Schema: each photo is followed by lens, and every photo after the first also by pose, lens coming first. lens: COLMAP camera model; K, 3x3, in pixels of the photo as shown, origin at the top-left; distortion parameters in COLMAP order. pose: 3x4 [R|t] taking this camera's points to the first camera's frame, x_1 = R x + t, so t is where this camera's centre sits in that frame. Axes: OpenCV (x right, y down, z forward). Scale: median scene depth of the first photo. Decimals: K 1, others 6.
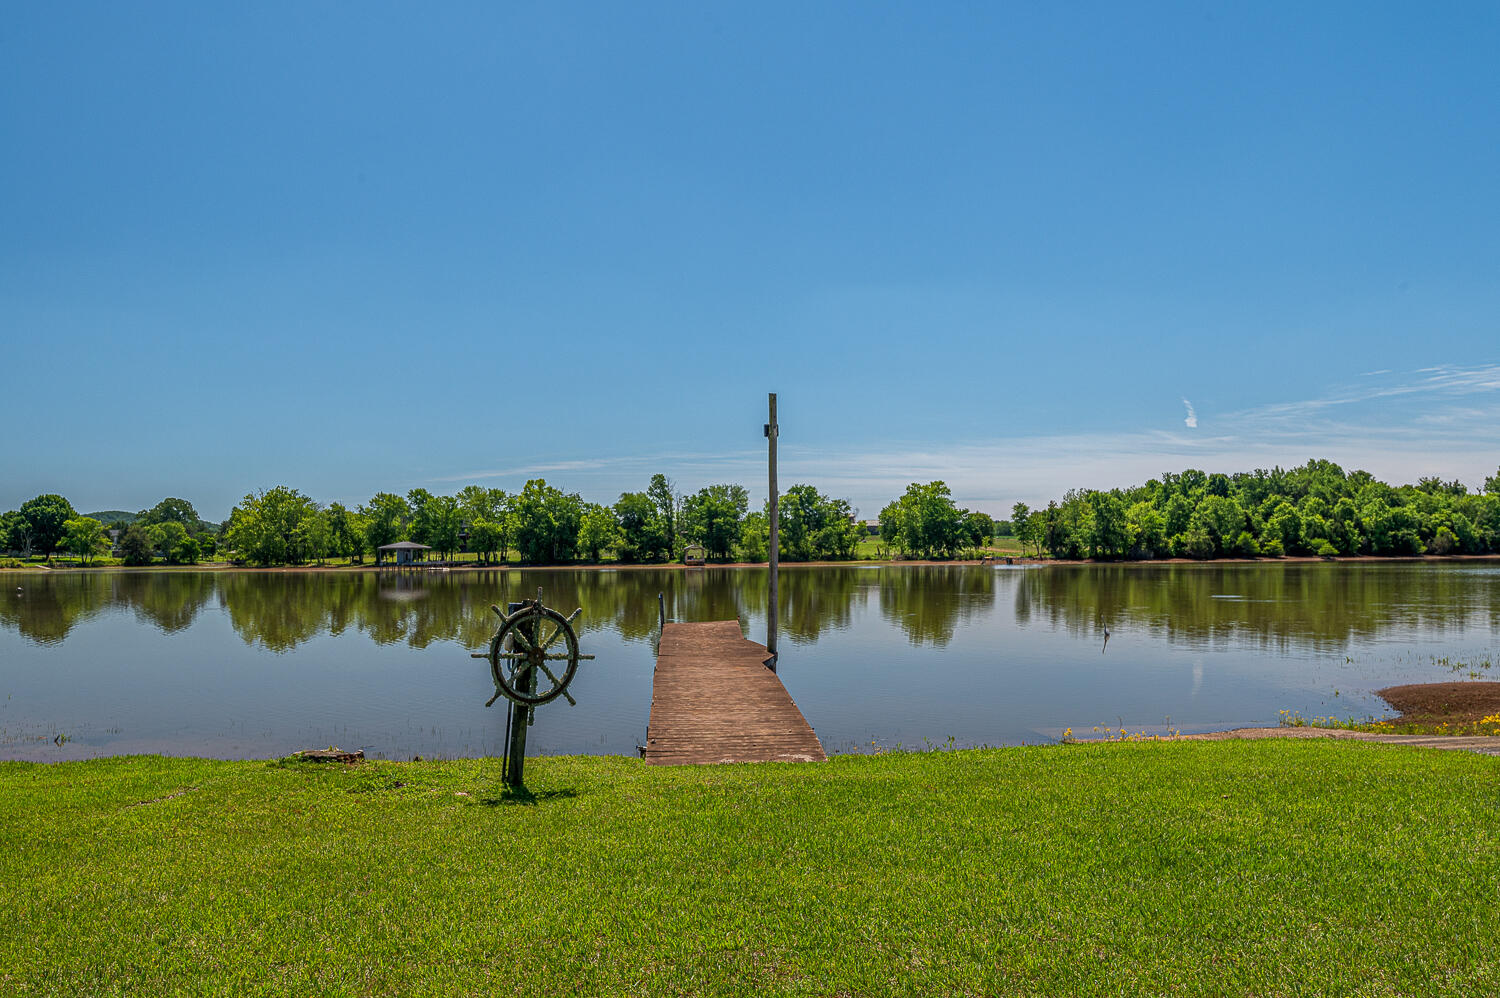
lens RADIAL K [[1264.6, 0, 750.0], [0, 1264.6, 499.0], [0, 0, 1]] dist [0.022631, 0.001930]
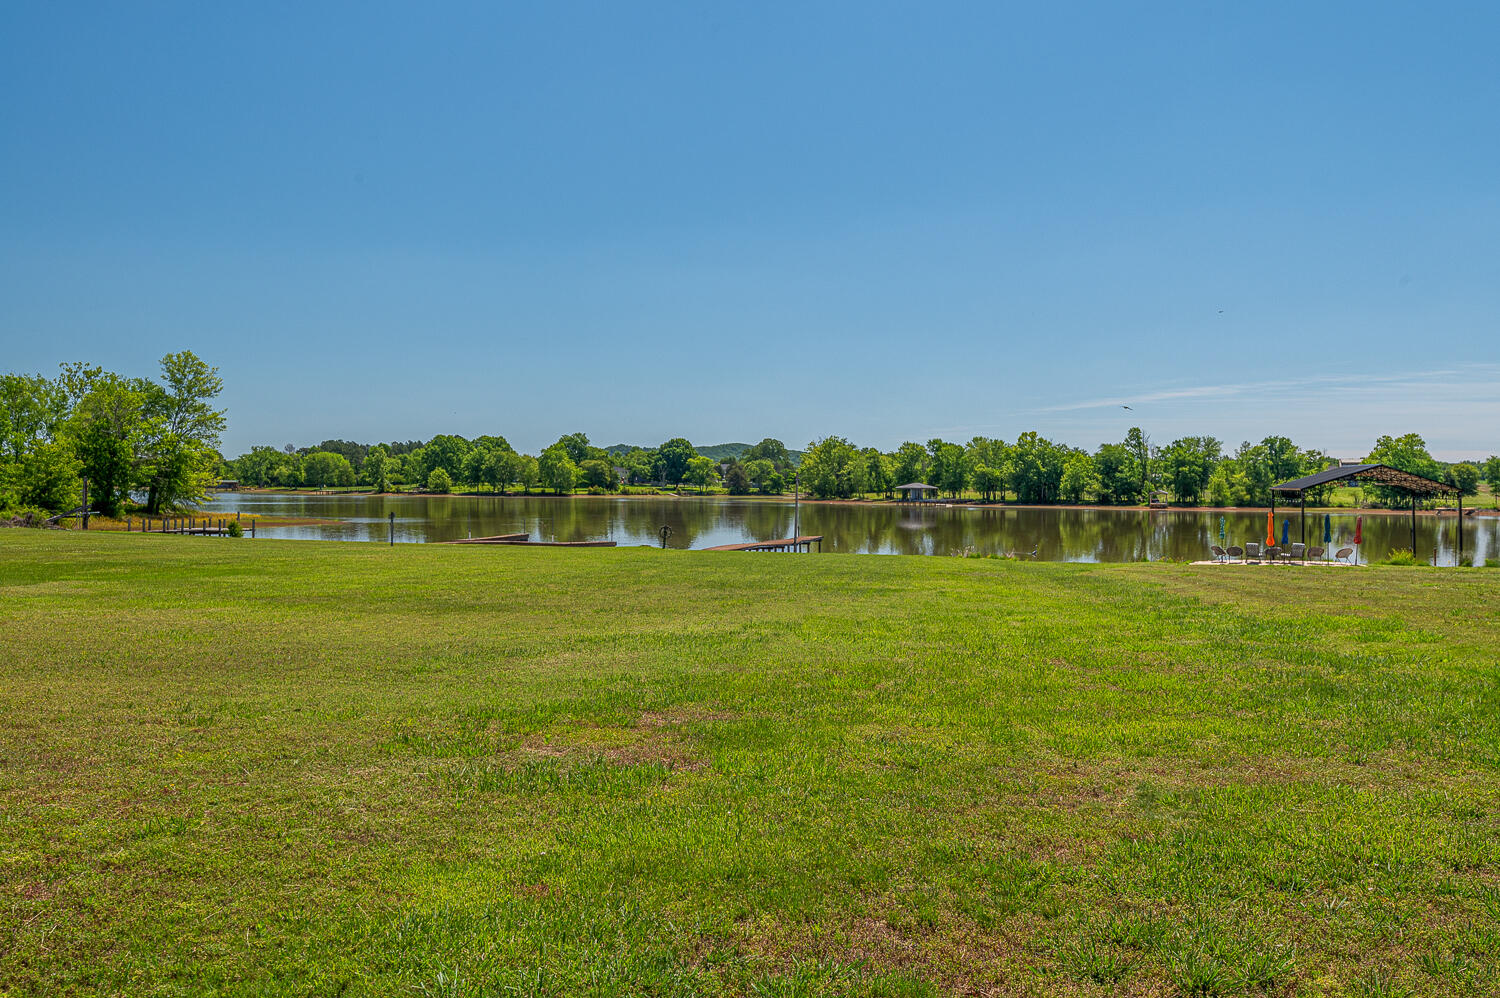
lens RADIAL K [[1264.6, 0, 750.0], [0, 1264.6, 499.0], [0, 0, 1]] dist [0.022631, 0.001930]
pose [[0.898586, 0.024228, -0.438128, 0.116497], [-0.000960, 0.998581, 0.053251, -0.015379], [0.438796, -0.047430, 0.897334, -0.180354]]
